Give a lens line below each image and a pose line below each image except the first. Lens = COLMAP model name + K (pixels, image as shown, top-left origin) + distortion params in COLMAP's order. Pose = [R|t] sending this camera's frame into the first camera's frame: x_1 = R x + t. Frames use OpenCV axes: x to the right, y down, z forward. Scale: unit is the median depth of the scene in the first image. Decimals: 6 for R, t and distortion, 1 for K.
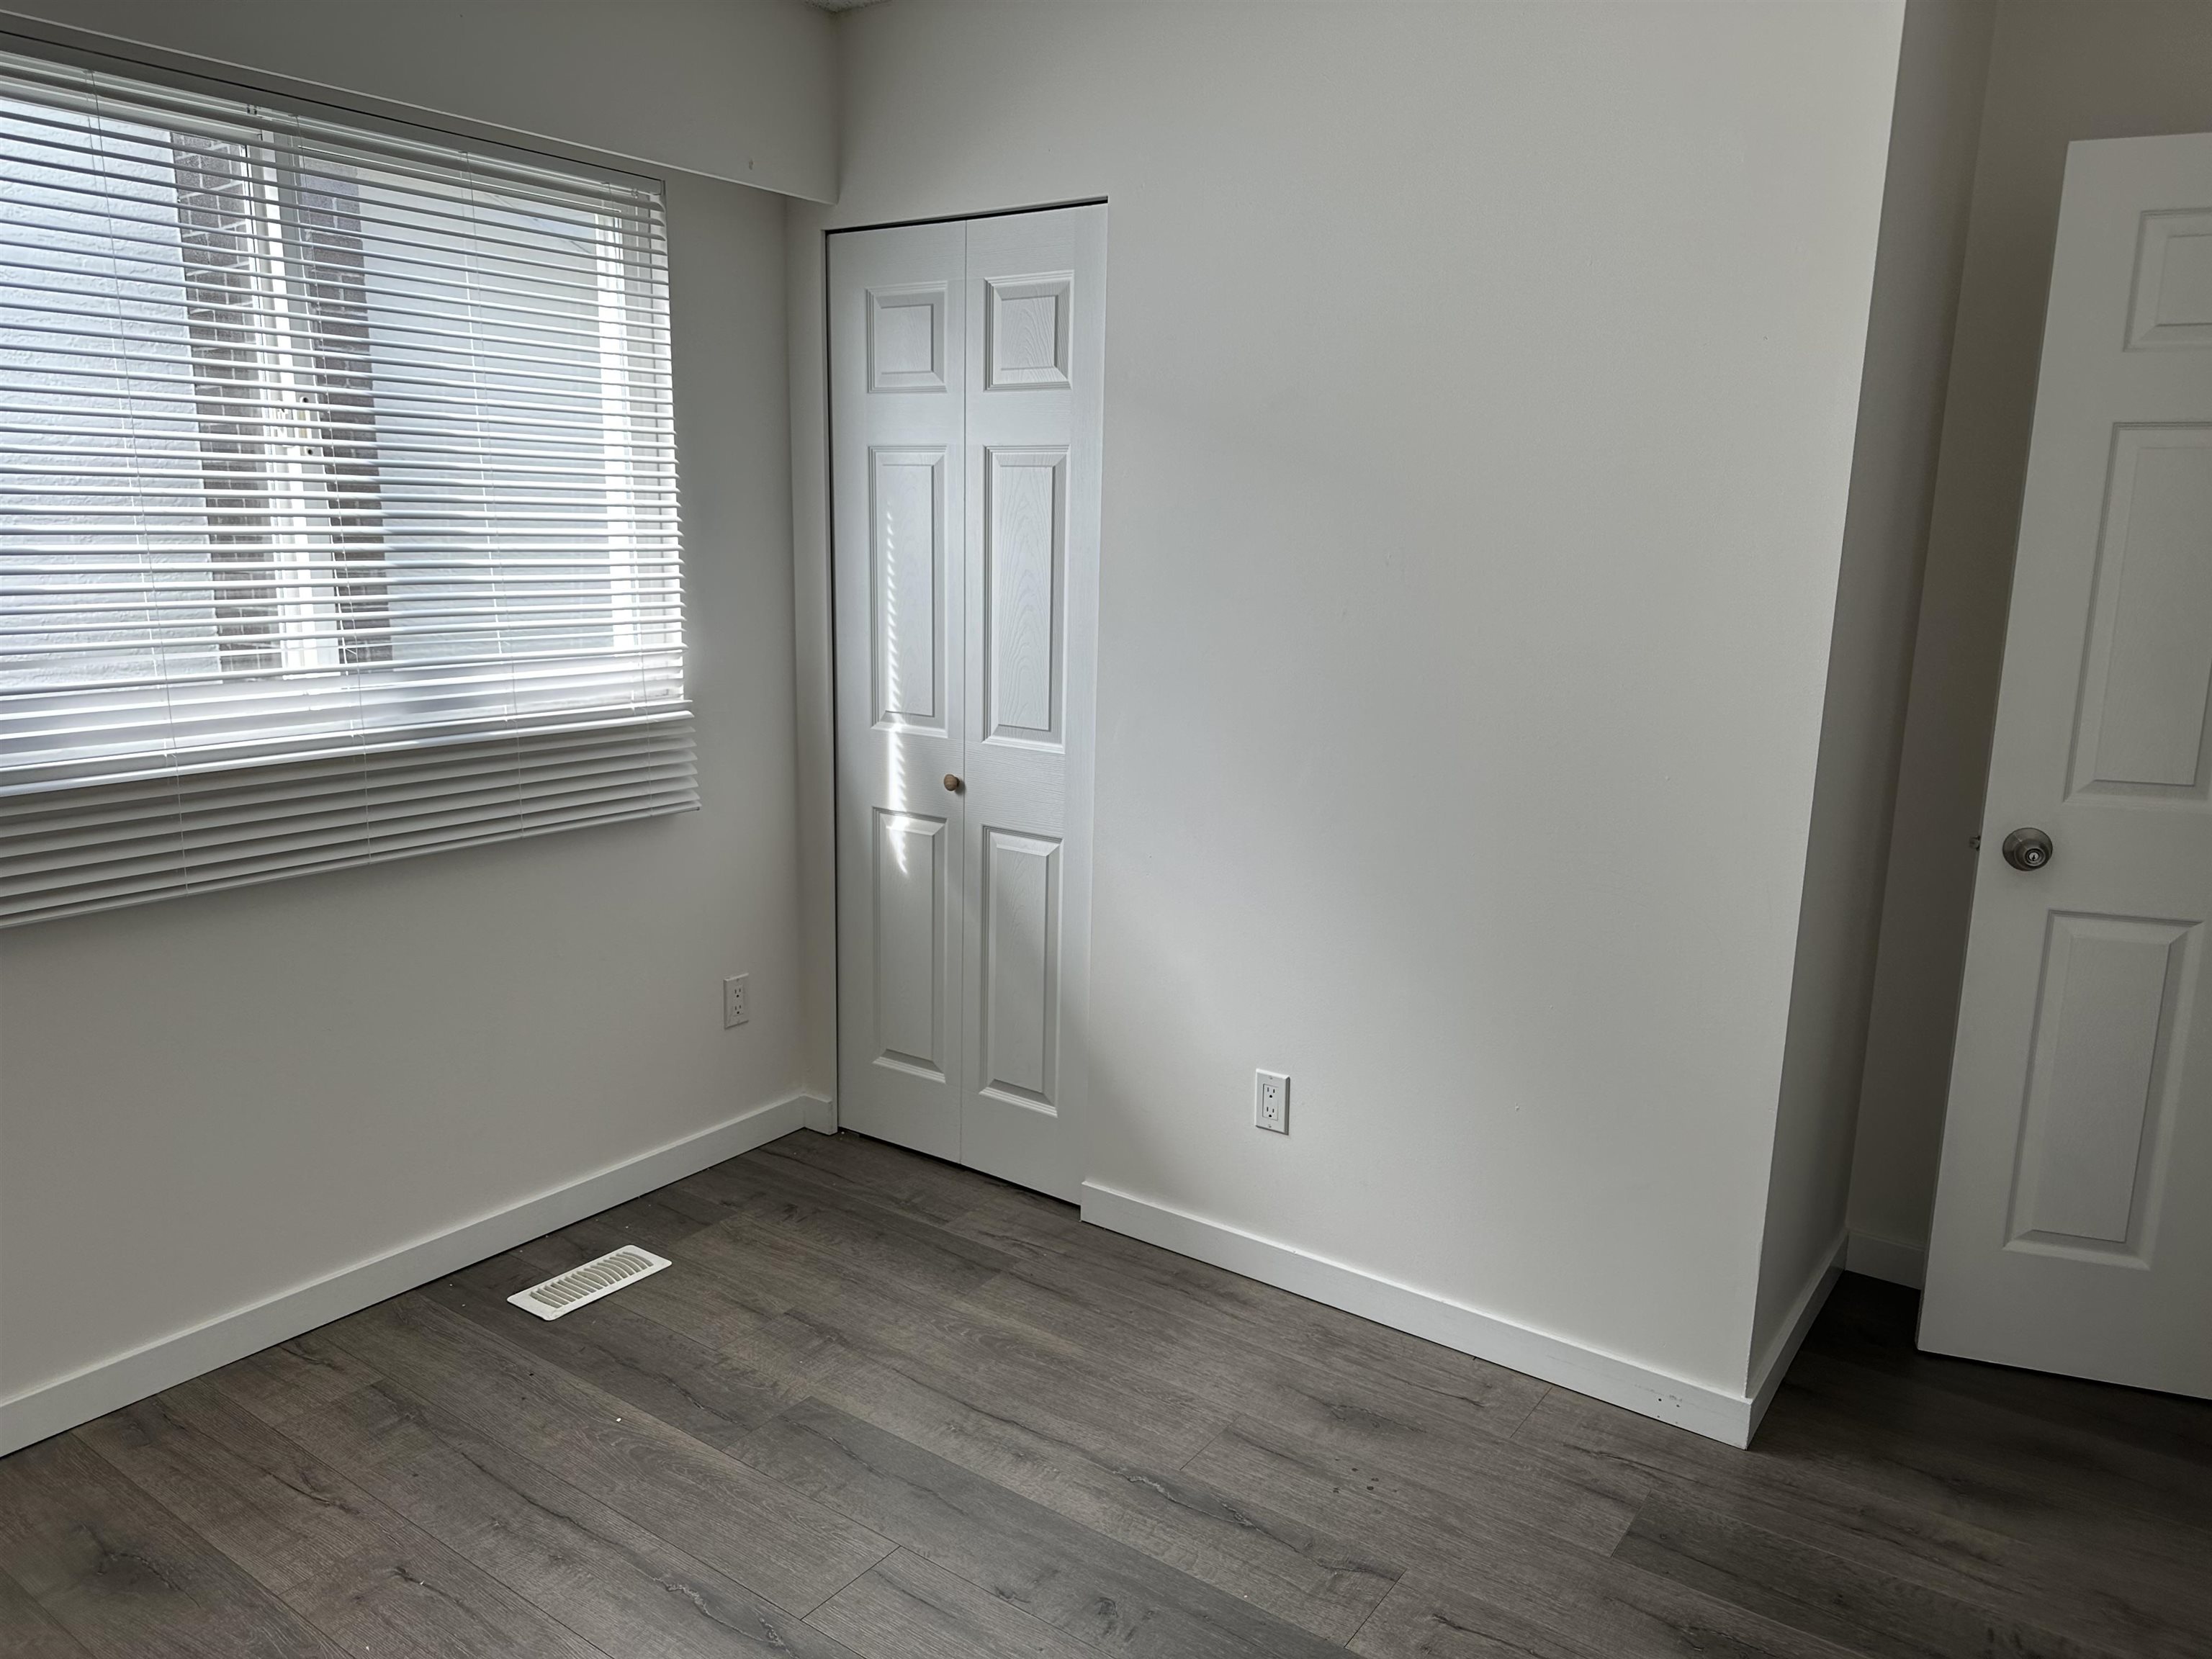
lens RADIAL K [[1551.3, 0, 1106.0], [0, 1551.3, 829.5], [0, 0, 1]] dist [0.001608, 0.003321]
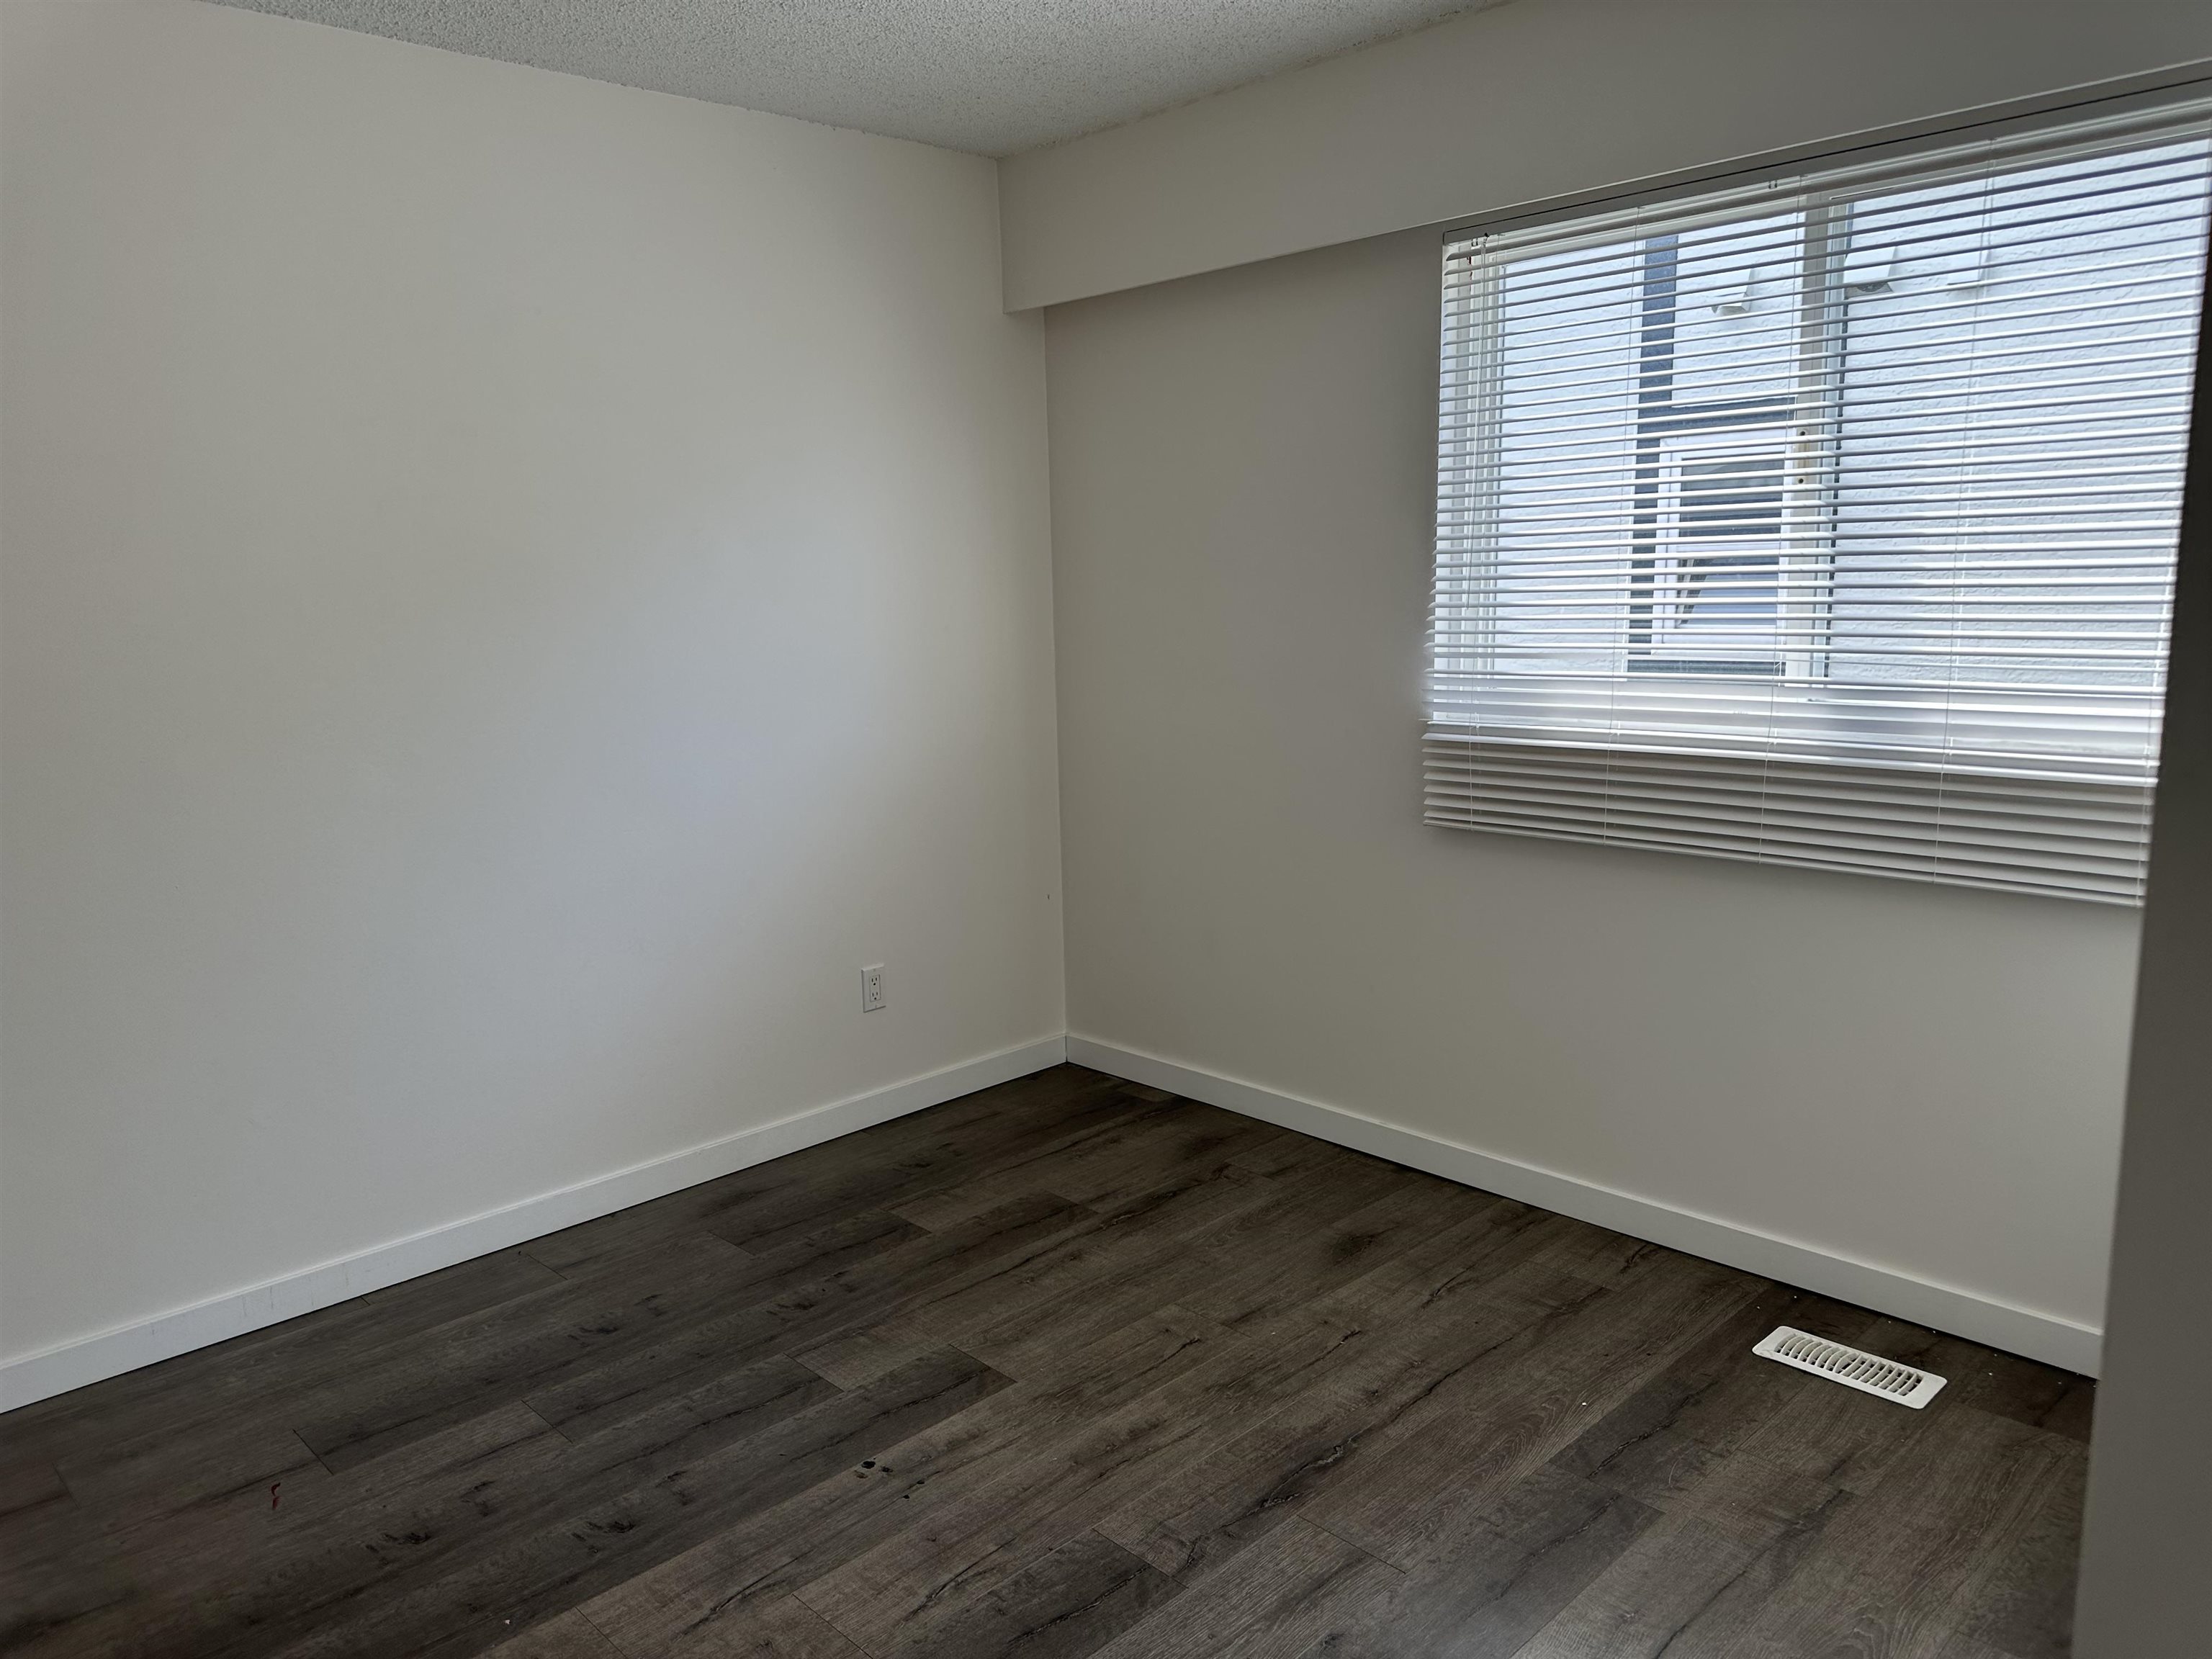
lens RADIAL K [[1551.3, 0, 1106.0], [0, 1551.3, 829.5], [0, 0, 1]] dist [0.001608, 0.003321]
pose [[-0.181509, 0.146301, -0.972446, 0.675403], [-0.170605, 0.969192, 0.177655, -0.117853], [0.968477, 0.198150, -0.150957, 0.746696]]
